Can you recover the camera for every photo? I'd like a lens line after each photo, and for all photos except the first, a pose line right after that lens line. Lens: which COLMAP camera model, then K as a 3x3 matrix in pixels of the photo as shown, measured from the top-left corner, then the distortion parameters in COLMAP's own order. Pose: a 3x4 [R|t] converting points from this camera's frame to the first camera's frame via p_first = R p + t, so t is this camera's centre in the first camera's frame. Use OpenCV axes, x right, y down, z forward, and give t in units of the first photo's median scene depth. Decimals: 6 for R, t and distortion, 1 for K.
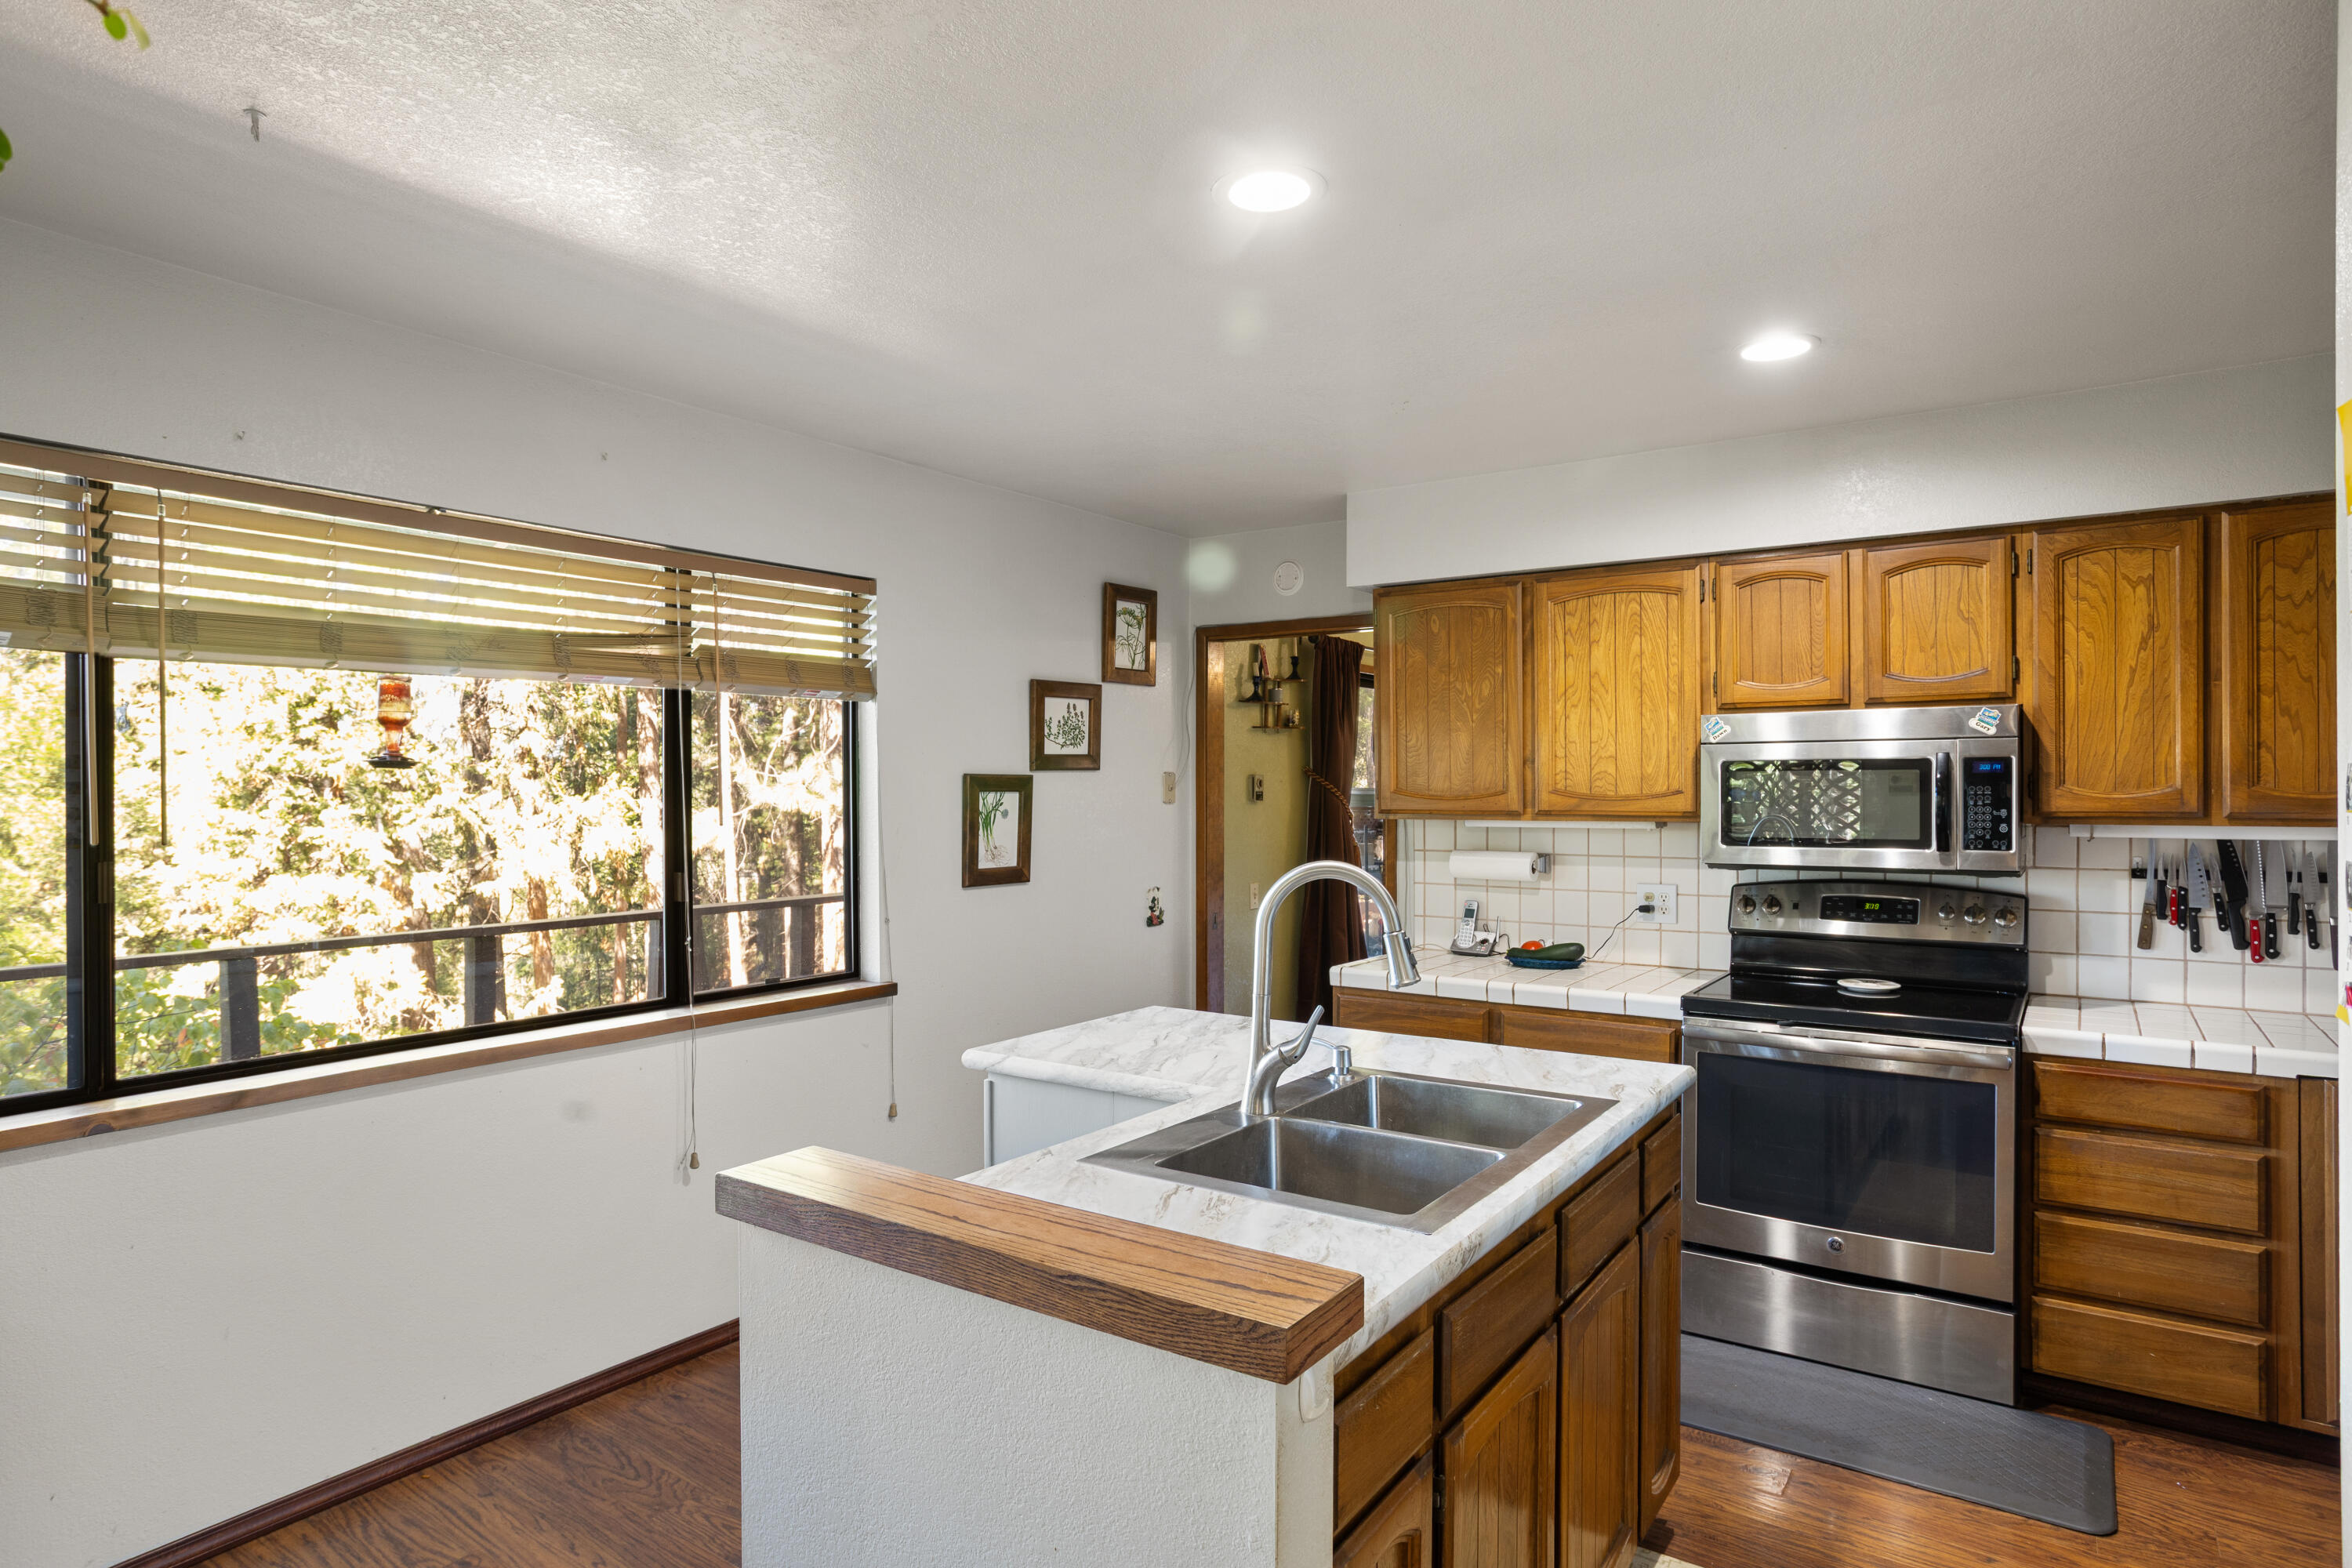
lens RADIAL K [[1357.3, 0, 1171.6], [0, 1357.3, 744.9], [0, 0, 1]] dist [-0.043826, 0.047055]
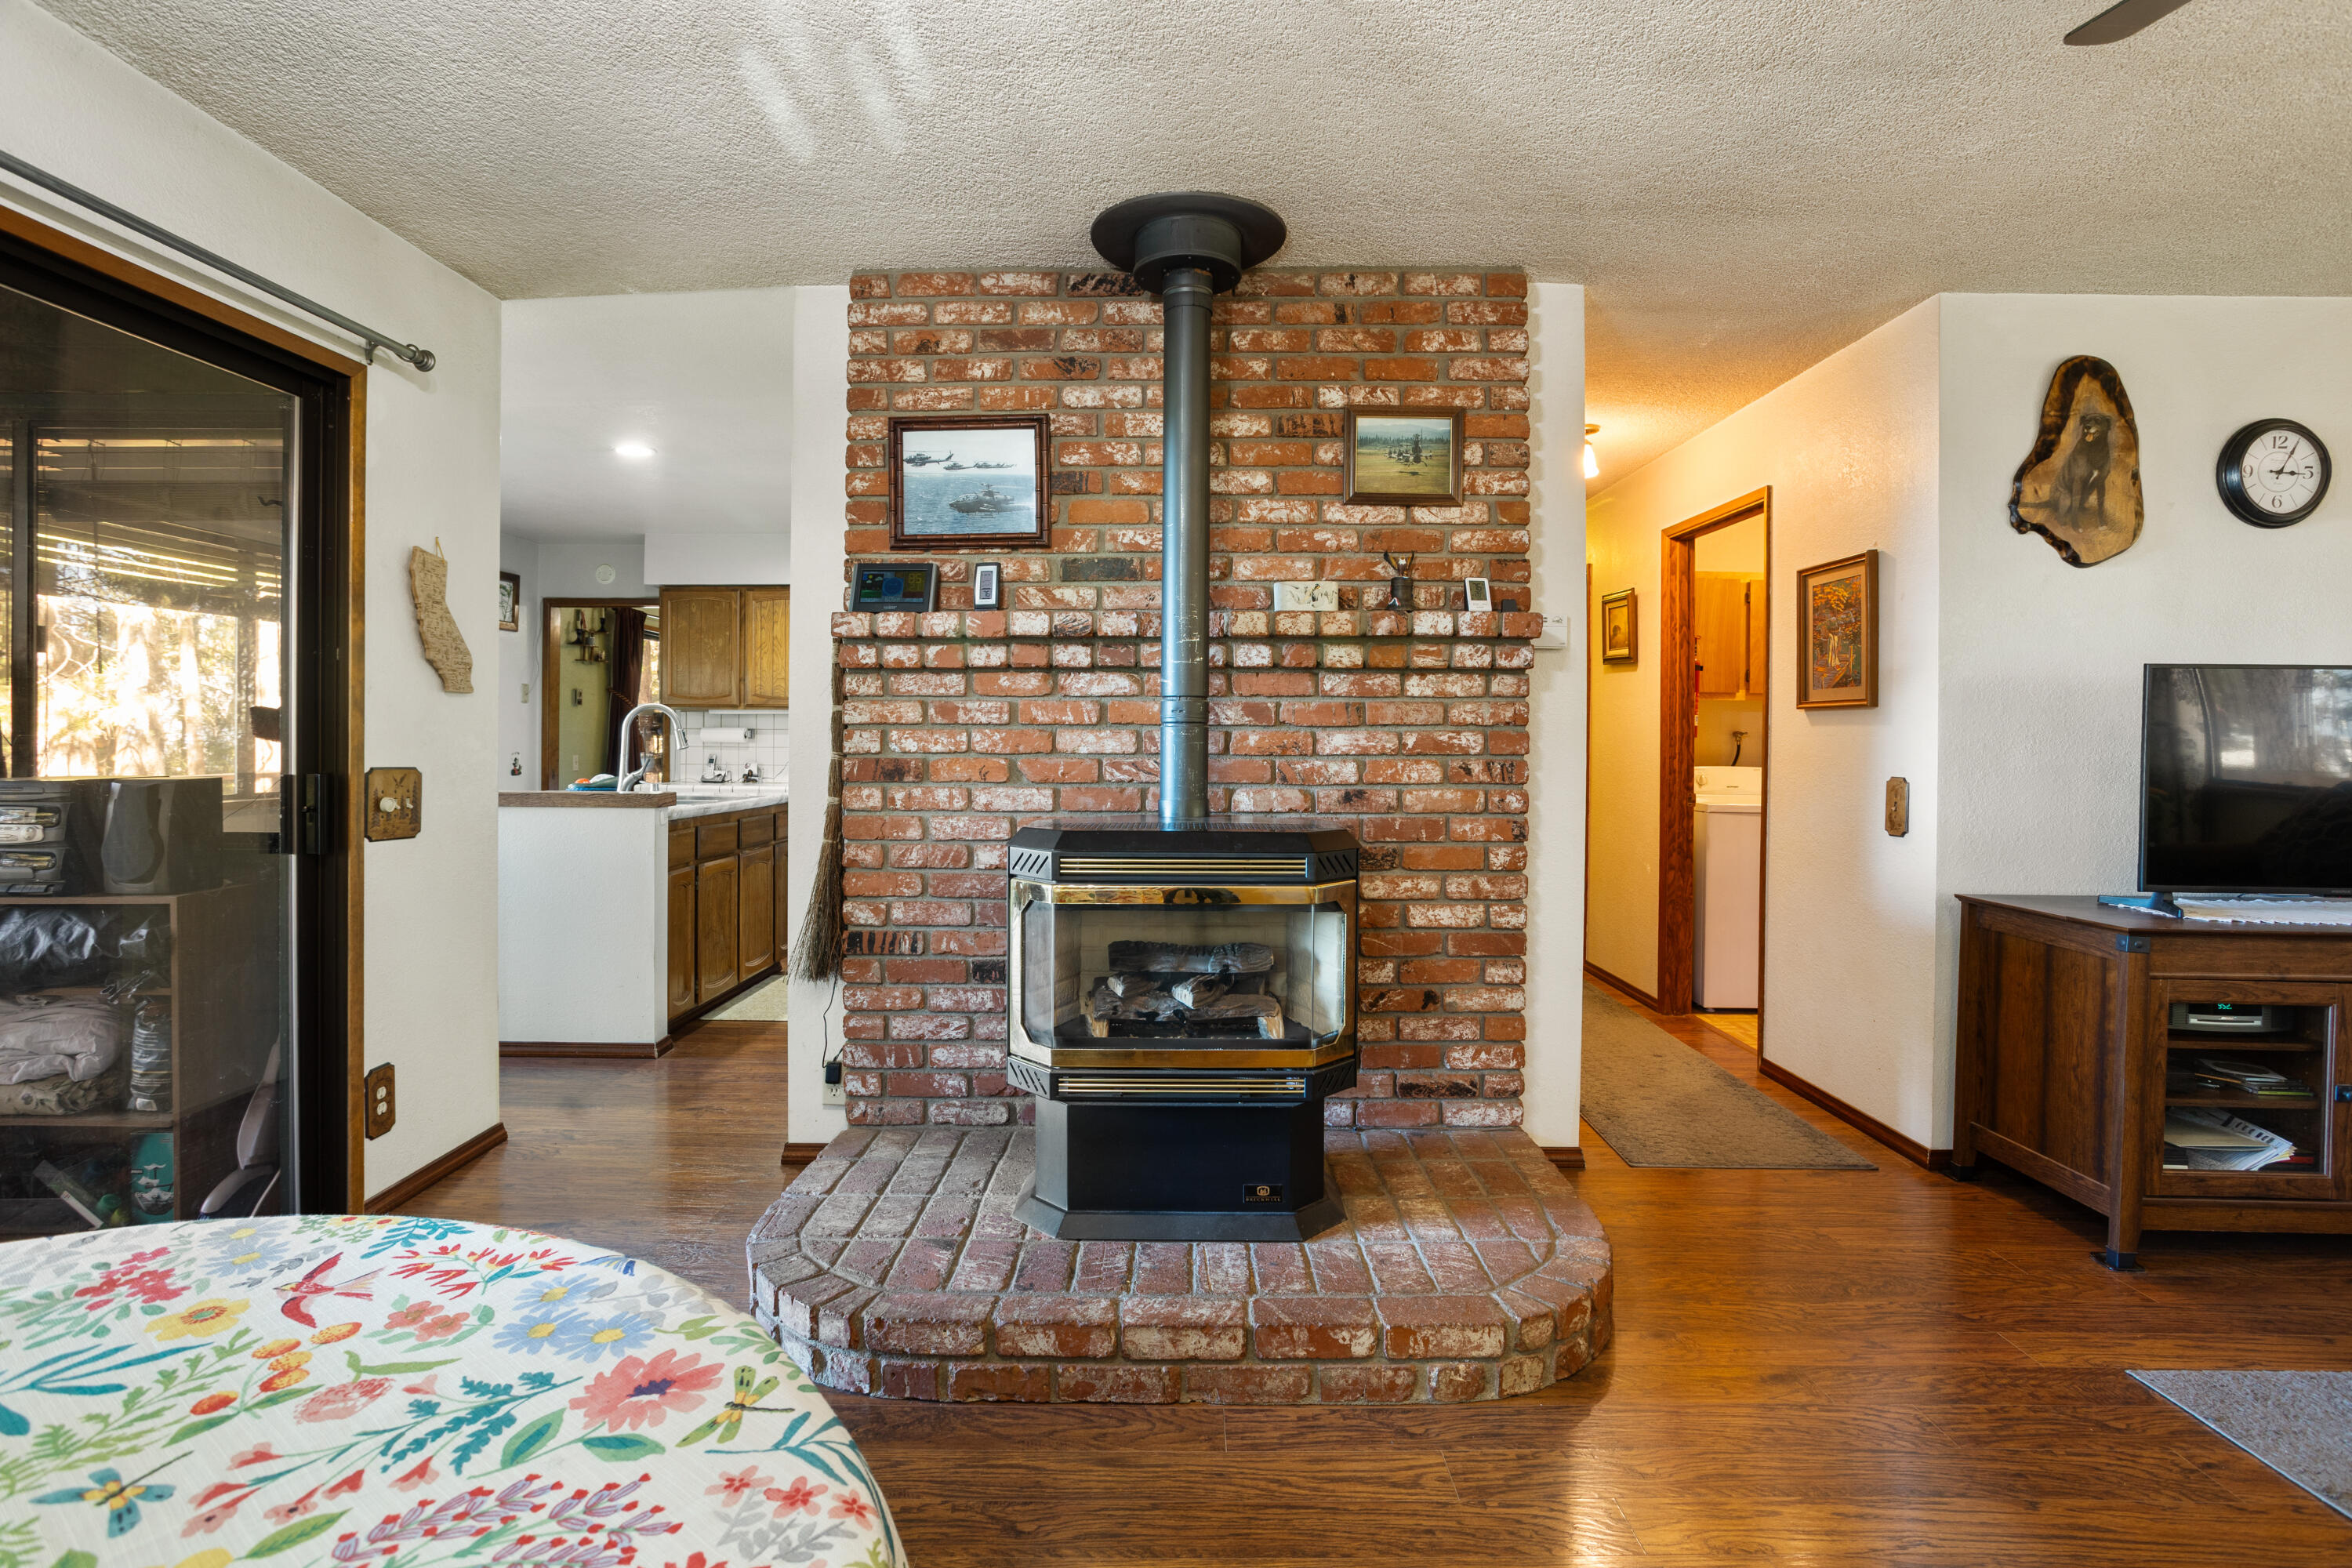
lens RADIAL K [[1169.4, 0, 1179.0], [0, 1169.4, 750.2], [0, 0, 1]] dist [-0.057455, 0.026780]
pose [[0.827432, 0.001152, 0.561564, -0.135560], [-0.025048, 0.999078, 0.034857, 0.033087], [-0.561006, -0.042908, 0.826699, -0.644542]]
